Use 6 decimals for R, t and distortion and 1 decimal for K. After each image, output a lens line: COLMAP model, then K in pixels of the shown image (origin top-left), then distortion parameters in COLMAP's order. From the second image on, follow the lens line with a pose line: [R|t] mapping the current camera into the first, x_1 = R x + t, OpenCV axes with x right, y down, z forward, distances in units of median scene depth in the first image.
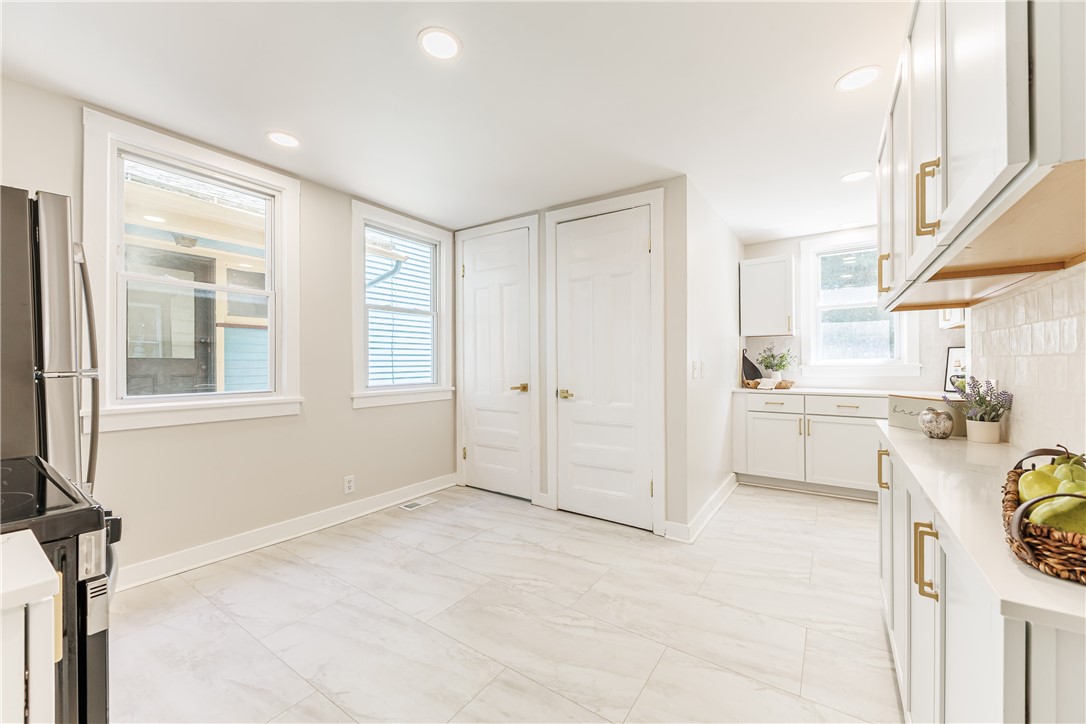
lens RADIAL K [[480.3, 0, 543.0], [0, 480.3, 362.0], [0, 0, 1]] dist [0.020597, -0.010883]
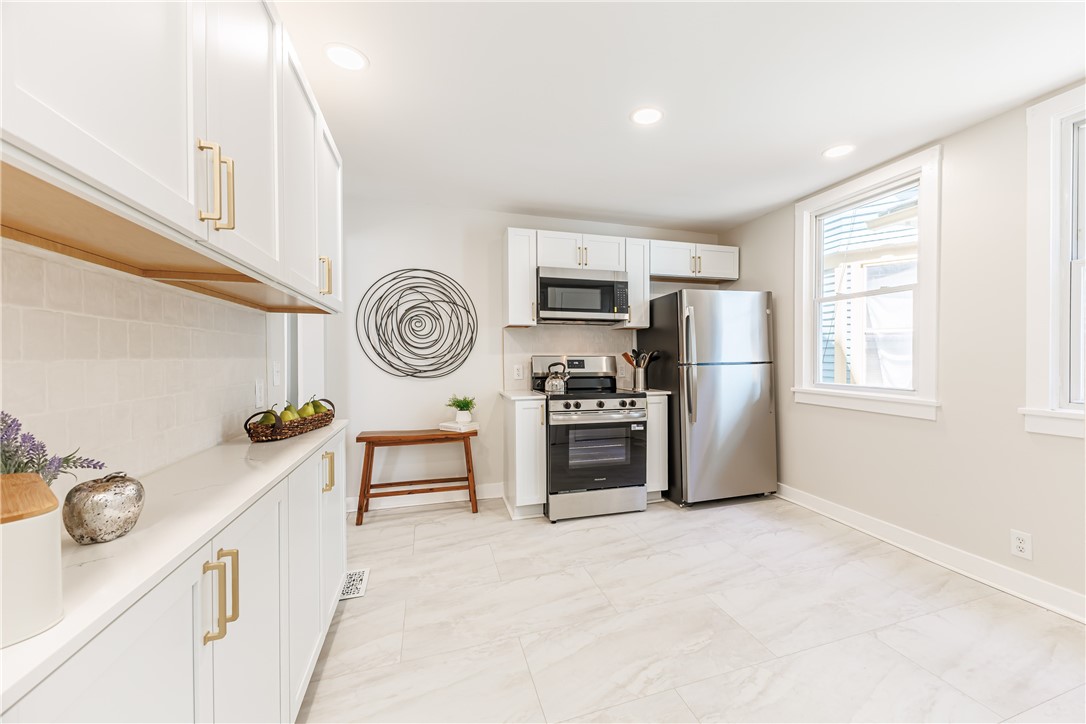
lens RADIAL K [[428.2, 0, 536.8], [0, 428.2, 360.6], [0, 0, 1]] dist [0.018048, -0.006755]
pose [[-0.696190, 0.011946, -0.717758, 0.621720], [0.004426, 0.999914, 0.012349, -0.011712], [0.717844, 0.005421, -0.696183, 1.195177]]
